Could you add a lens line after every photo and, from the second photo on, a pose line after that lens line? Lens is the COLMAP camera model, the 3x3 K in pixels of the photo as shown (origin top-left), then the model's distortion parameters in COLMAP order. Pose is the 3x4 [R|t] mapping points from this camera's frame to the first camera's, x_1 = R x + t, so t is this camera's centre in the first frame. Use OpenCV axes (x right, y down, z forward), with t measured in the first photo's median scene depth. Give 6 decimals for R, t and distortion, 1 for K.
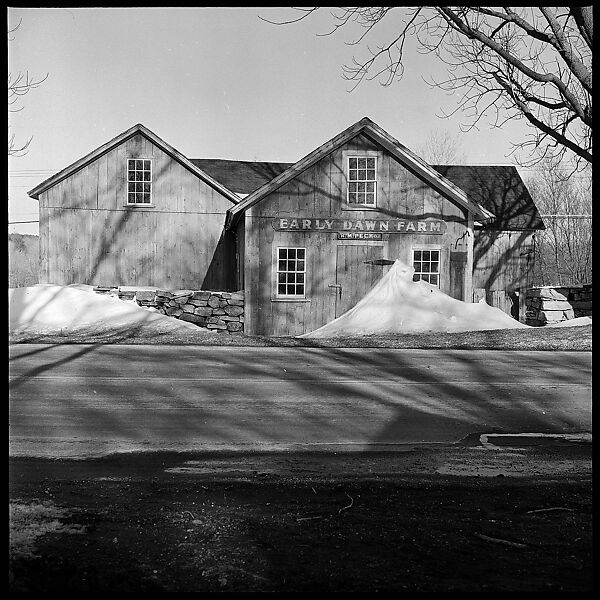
lens RADIAL K [[883.0, 0, 289.6], [0, 883.0, 300.8], [0, 0, 1]] dist [-0.015310, -0.033639]
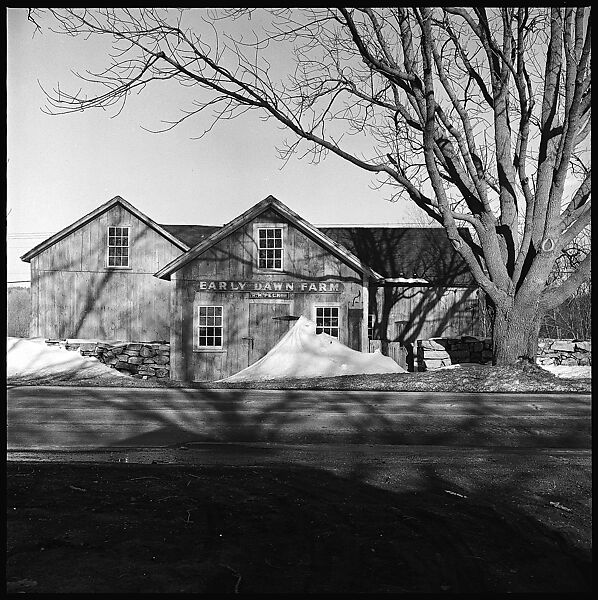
lens RADIAL K [[883.6, 0, 299.0], [0, 883.6, 300.0], [0, 0, 1]] dist [-0.004988, -0.136624]
pose [[0.997986, -0.005613, -0.063180, 0.193332], [0.001851, 0.998231, -0.059433, 0.002297], [0.063401, 0.059197, 0.996231, -0.163713]]
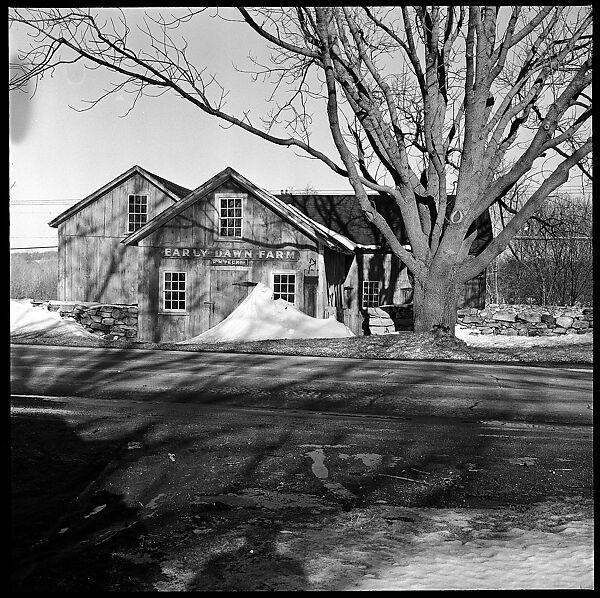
lens RADIAL K [[889.8, 0, 299.2], [0, 889.8, 309.3], [0, 0, 1]] dist [-0.014092, -0.155963]
pose [[0.977908, 0.015871, -0.208431, 0.434182], [-0.017526, 0.999828, -0.006094, -0.002217], [0.208298, 0.009613, 0.978018, -0.189245]]
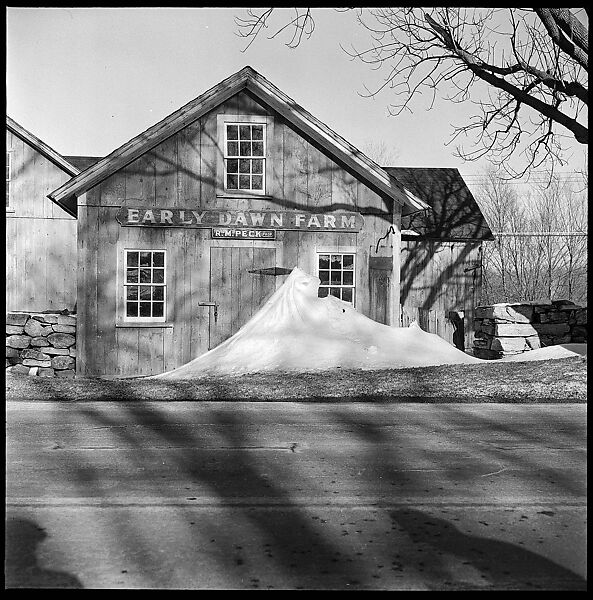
lens RADIAL K [[855.6, 0, 296.5], [0, 855.6, 300.0], [0, 0, 1]] dist [0.012412, -0.033668]
pose [[0.998012, -0.003707, 0.062908, 0.079384], [0.005904, 0.999377, -0.034788, 0.004140], [-0.062740, 0.035091, 0.997413, 0.309163]]
